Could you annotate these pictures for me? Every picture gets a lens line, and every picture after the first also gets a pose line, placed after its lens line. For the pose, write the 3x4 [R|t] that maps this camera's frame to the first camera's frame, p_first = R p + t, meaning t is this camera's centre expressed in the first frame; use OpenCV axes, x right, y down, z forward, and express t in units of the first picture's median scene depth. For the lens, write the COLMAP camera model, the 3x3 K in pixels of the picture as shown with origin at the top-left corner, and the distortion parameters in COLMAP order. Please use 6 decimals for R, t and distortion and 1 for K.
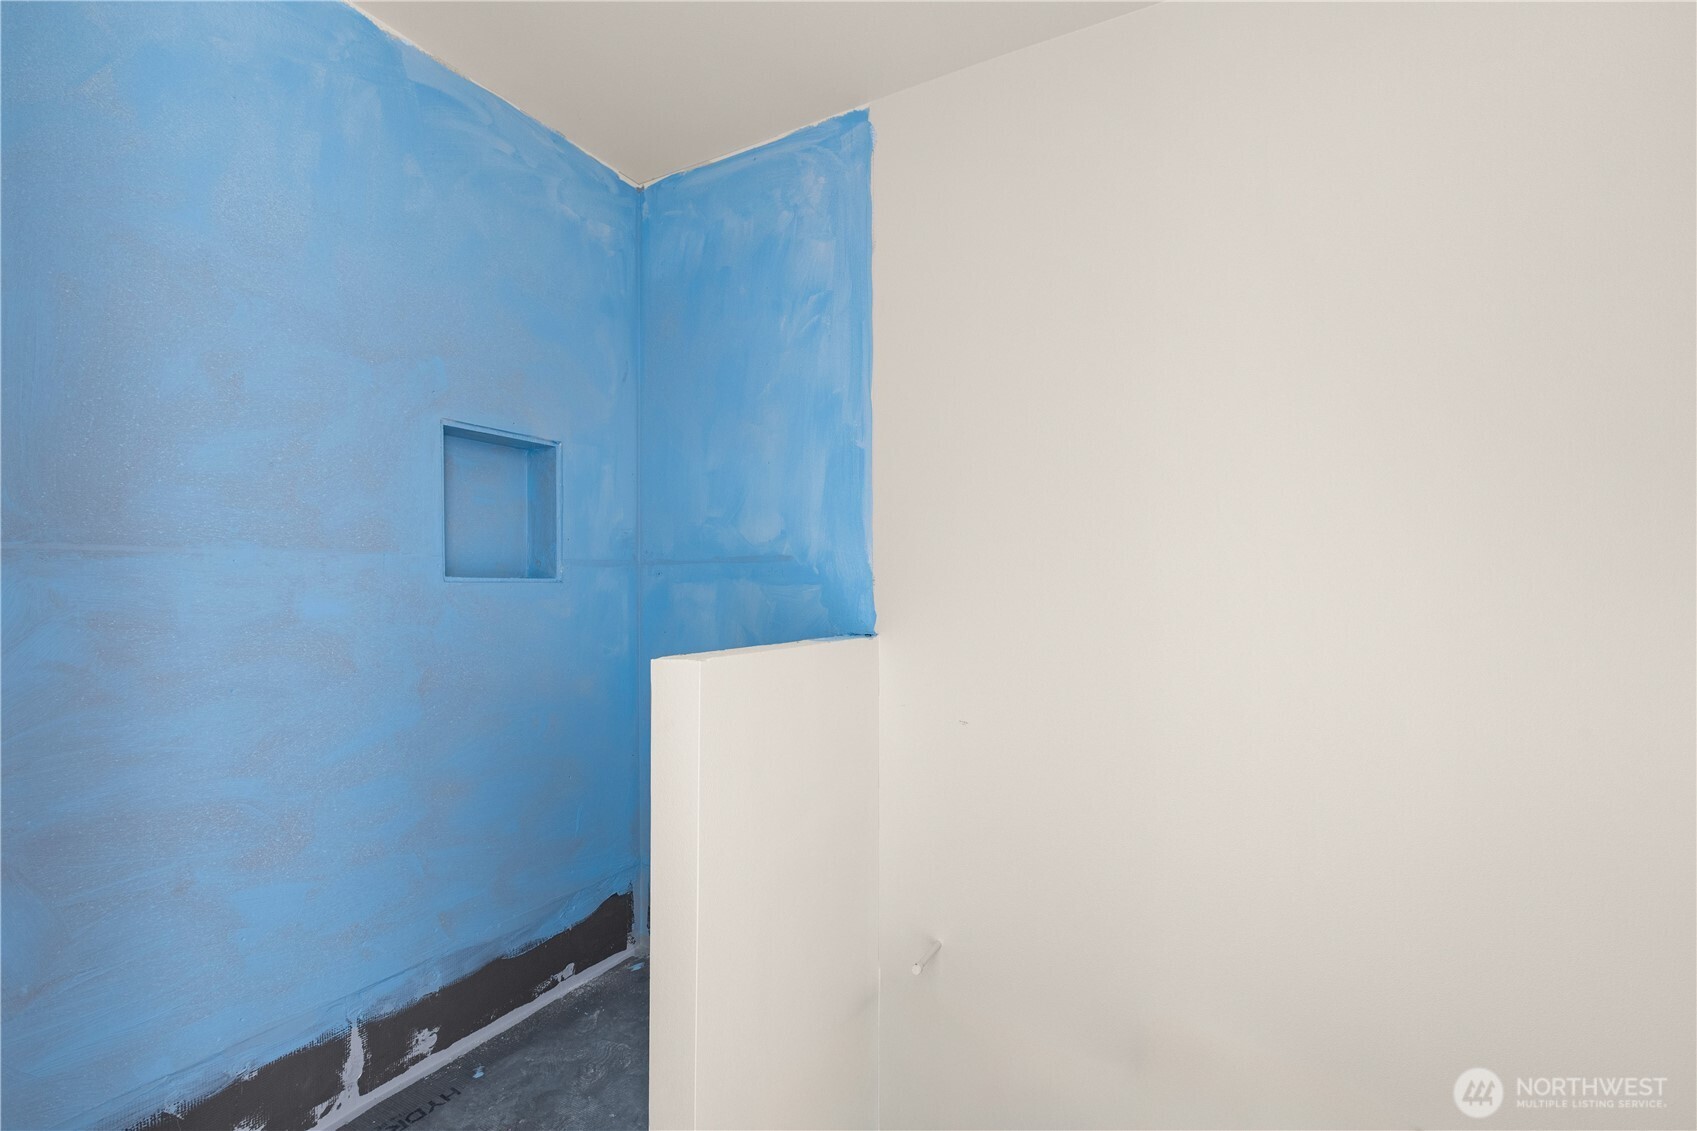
lens RADIAL K [[760.8, 0, 841.1], [0, 760.8, 578.5], [0, 0, 1]] dist [0.003088, -0.001945]
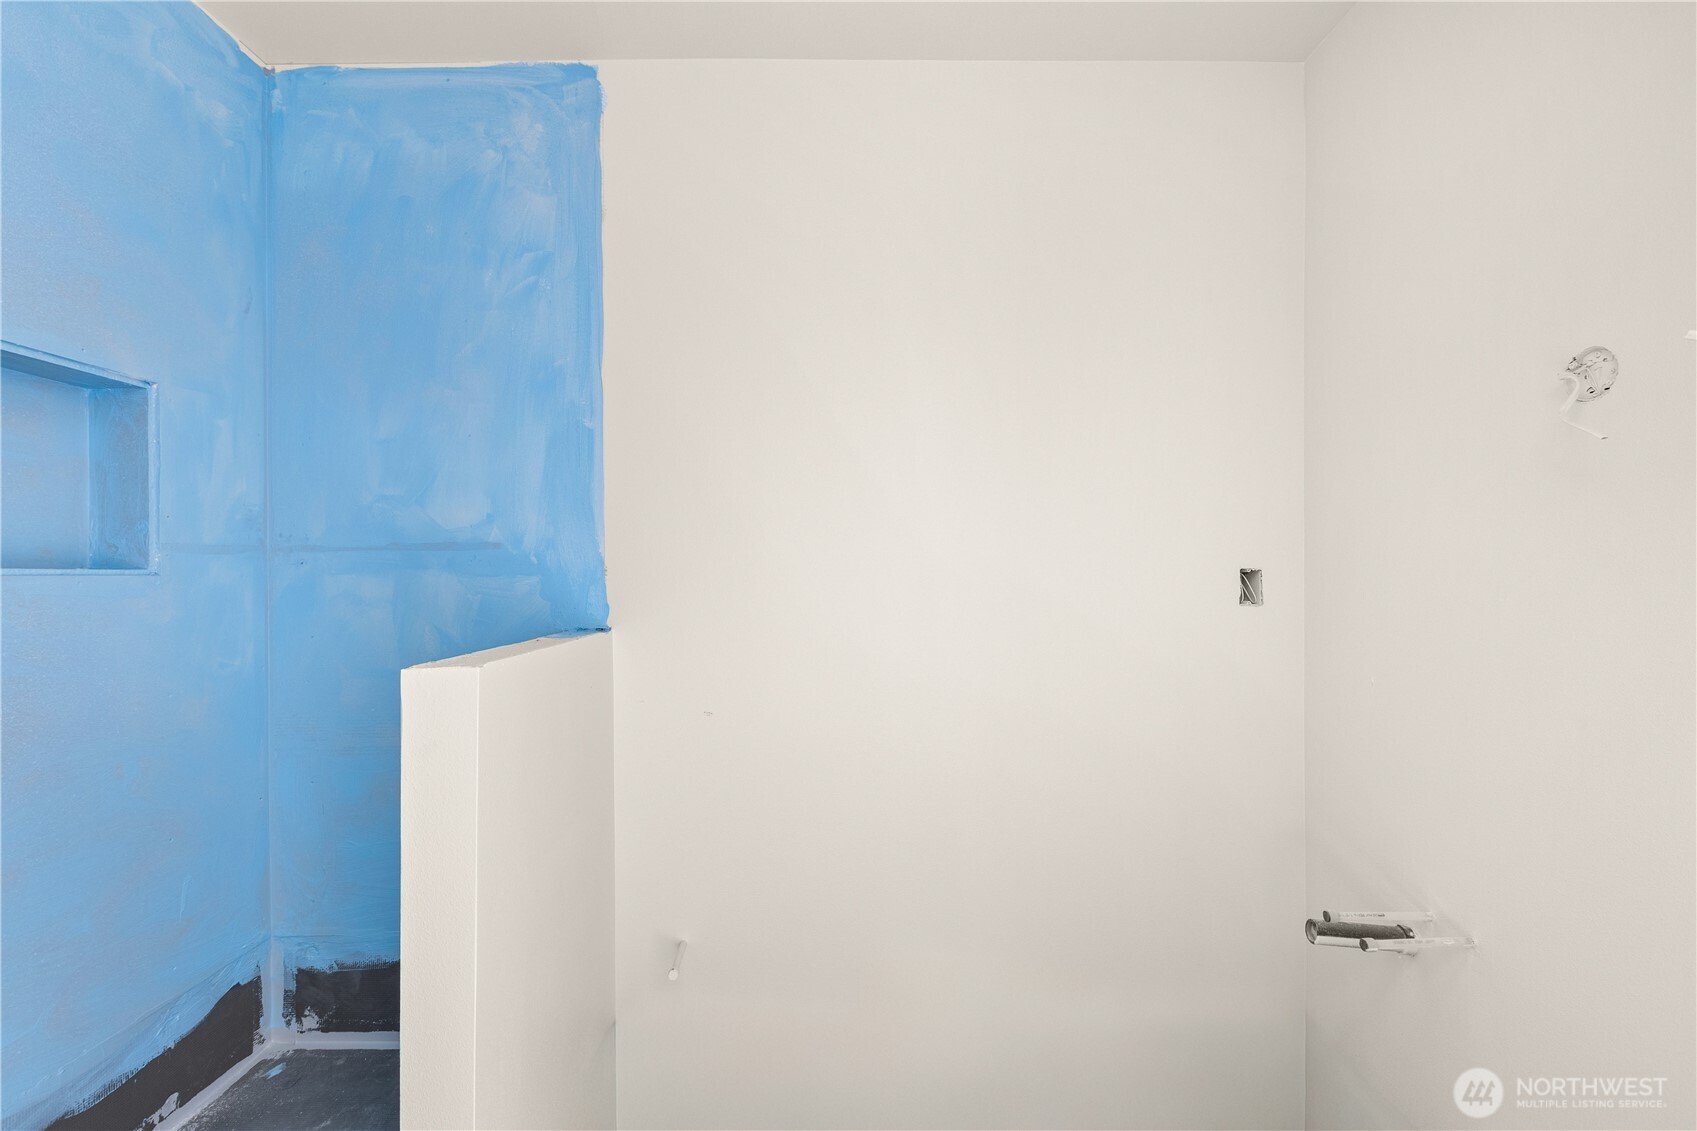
lens RADIAL K [[760.8, 0, 840.5], [0, 760.8, 561.4], [0, 0, 1]] dist [0.003088, -0.001945]
pose [[0.872520, 0.002455, 0.488572, -0.151330], [0.001547, 0.999968, -0.007787, -0.001321], [-0.488575, 0.007550, 0.872489, 0.040787]]
